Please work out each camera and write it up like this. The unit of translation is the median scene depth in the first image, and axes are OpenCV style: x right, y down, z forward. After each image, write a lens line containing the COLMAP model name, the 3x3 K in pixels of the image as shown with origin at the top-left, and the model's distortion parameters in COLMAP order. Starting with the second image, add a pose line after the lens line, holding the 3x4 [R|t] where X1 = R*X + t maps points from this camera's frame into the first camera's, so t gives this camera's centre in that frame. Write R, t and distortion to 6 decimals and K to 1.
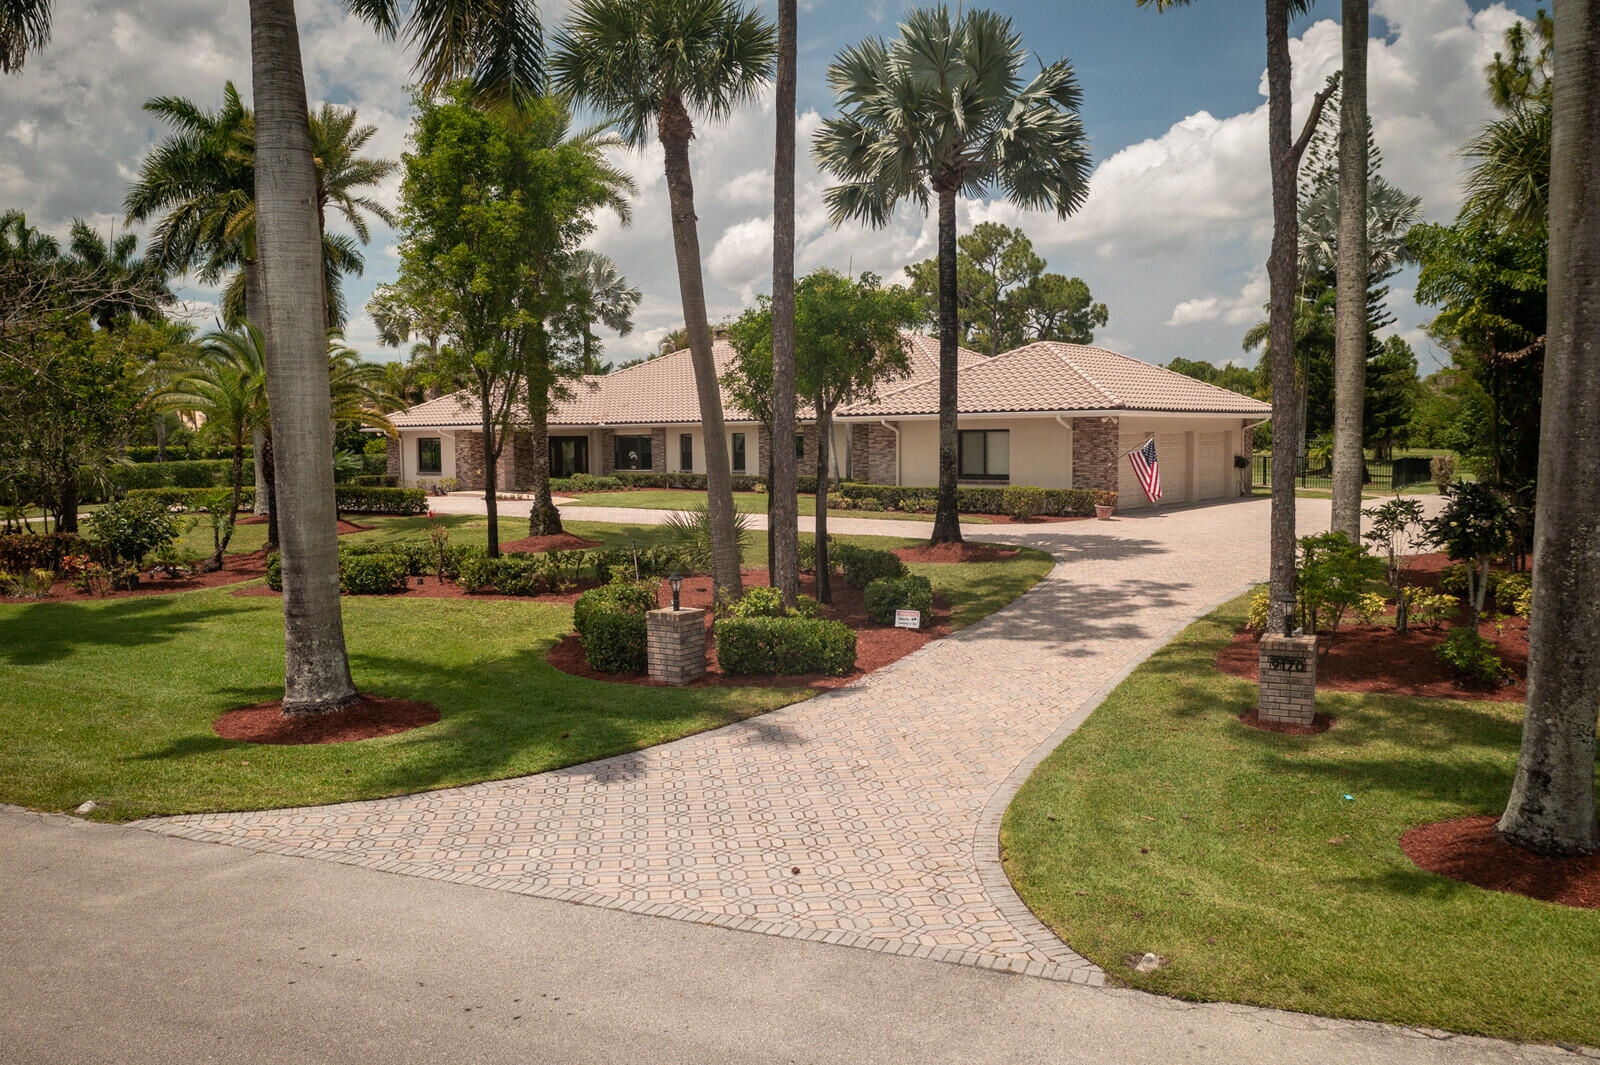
lens RADIAL K [[1280.2, 0, 801.0], [0, 1280.2, 532.2], [0, 0, 1]] dist [-0.013102, 0.016660]
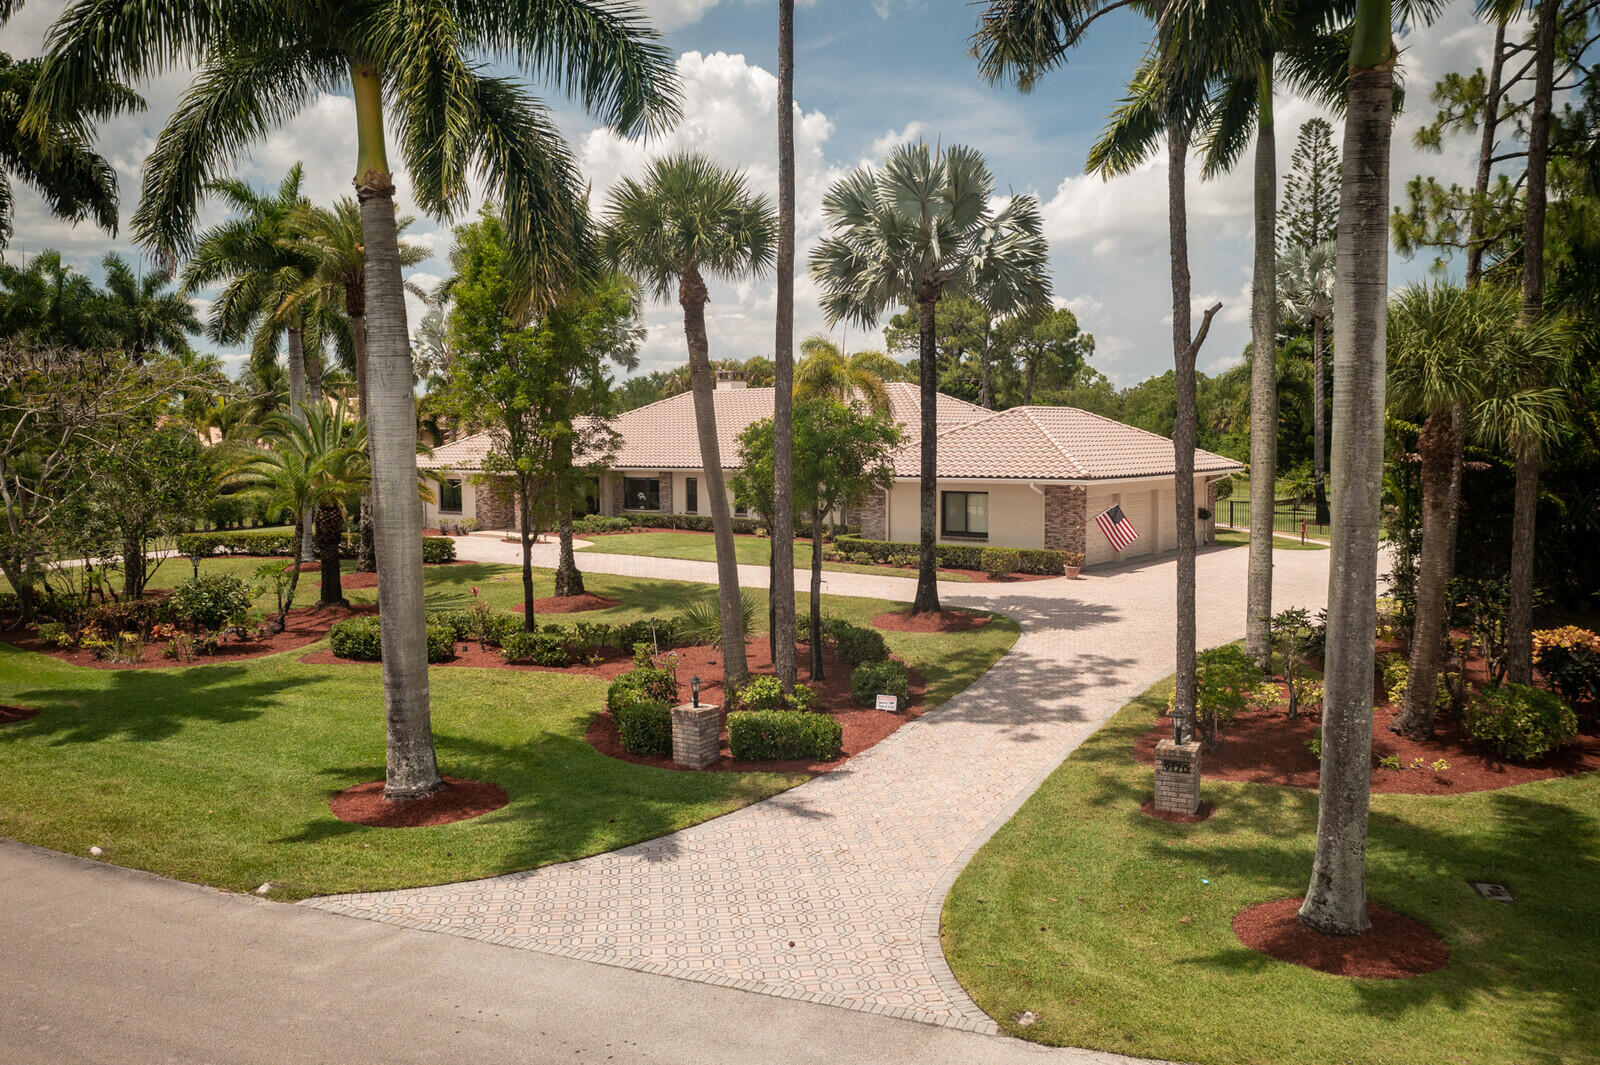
lens RADIAL K [[1280.2, 0, 800.4], [0, 1280.2, 531.5], [0, 0, 1]] dist [-0.013102, 0.016660]
pose [[0.999998, 0.001719, 0.000461, 0.002065], [-0.001720, 0.999998, 0.001095, -0.100767], [-0.000459, -0.001096, 0.999999, -0.212781]]
